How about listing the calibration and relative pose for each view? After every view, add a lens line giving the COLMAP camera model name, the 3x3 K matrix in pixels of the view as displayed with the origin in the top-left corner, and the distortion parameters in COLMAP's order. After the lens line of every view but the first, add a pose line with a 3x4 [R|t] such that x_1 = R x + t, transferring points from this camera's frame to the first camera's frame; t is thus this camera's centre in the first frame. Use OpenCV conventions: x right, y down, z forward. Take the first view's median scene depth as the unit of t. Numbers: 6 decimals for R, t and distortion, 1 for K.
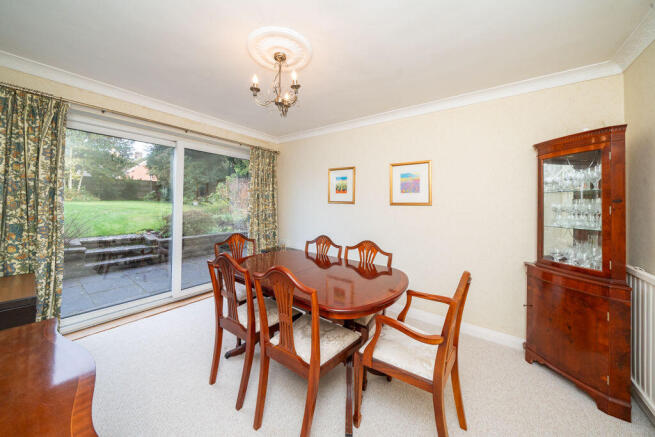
lens RADIAL K [[226.9, 0, 329.2], [0, 226.9, 204.2], [0, 0, 1]] dist [-0.005149, -0.000255]
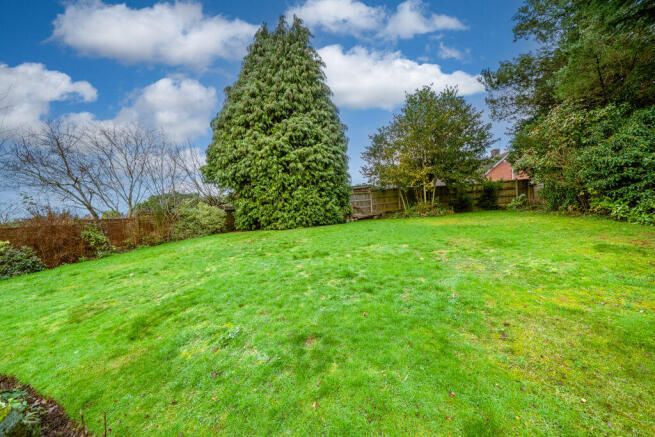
lens RADIAL K [[226.9, 0, 323.0], [0, 226.9, 218.6], [0, 0, 1]] dist [-0.005149, -0.000255]
pose [[0.216508, 0.002367, -0.976278, -0.373421], [0.050022, 0.998657, 0.013515, -0.037747], [0.974998, -0.051762, 0.216099, 0.418153]]
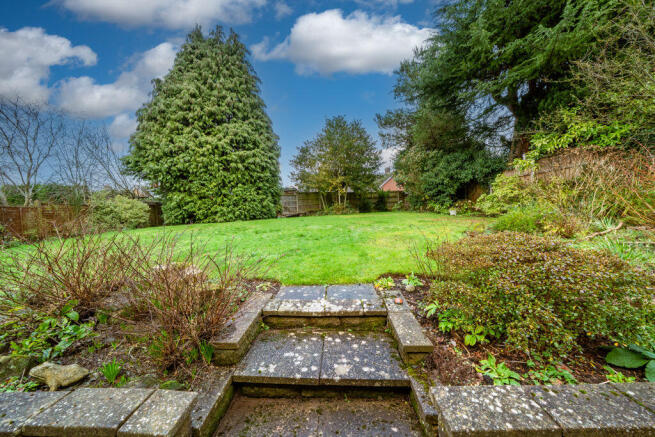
lens RADIAL K [[226.9, 0, 327.9], [0, 226.9, 216.6], [0, 0, 1]] dist [-0.005149, -0.000255]
pose [[0.565825, -0.022645, -0.824215, -0.238418], [0.035702, 0.999358, -0.002947, -0.002285], [0.823752, -0.027759, 0.566270, 0.300052]]
